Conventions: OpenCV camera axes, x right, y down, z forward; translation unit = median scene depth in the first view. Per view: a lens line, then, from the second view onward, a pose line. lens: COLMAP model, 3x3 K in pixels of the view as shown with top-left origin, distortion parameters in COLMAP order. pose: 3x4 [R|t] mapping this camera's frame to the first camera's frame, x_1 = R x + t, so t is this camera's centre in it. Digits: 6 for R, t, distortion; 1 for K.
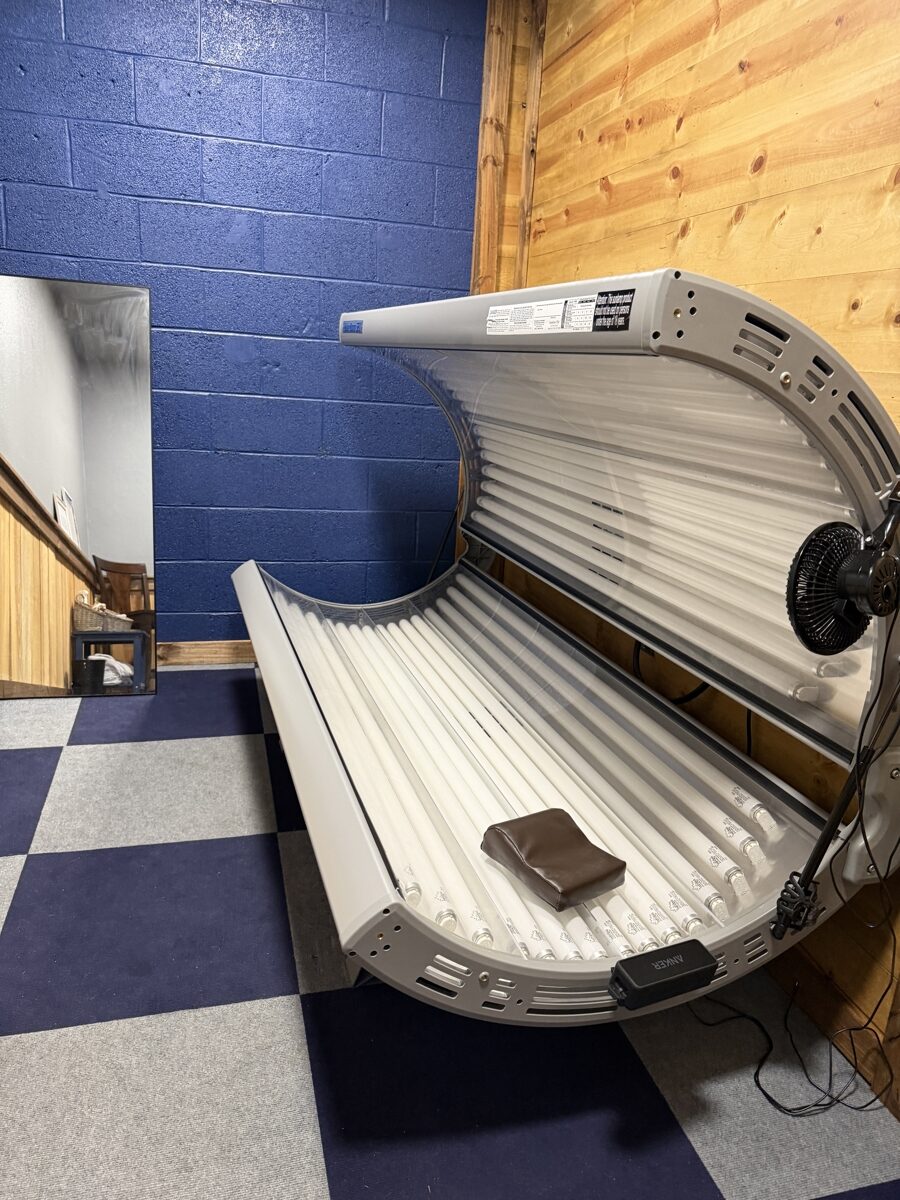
lens RADIAL K [[855.8, 0, 452.3], [0, 855.8, 608.3], [0, 0, 1]] dist [0.019303, -0.025422]
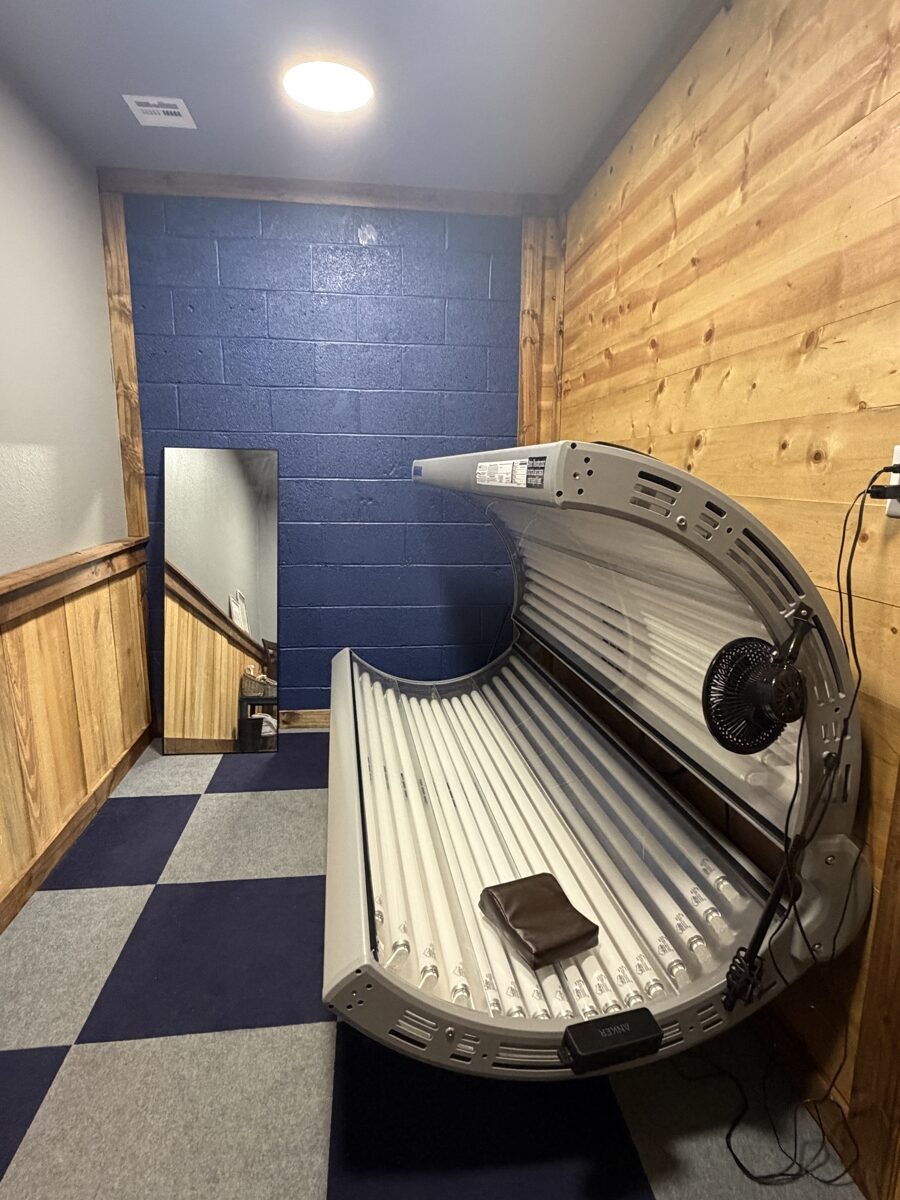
lens RADIAL K [[669.9, 0, 451.5], [0, 669.9, 595.5], [0, 0, 1]] dist [0.003275, -0.002313]
pose [[0.987687, -0.022028, -0.154884, 0.128718], [0.005186, 0.994103, -0.108315, -0.040092], [0.156356, 0.106178, 0.981977, 0.030626]]
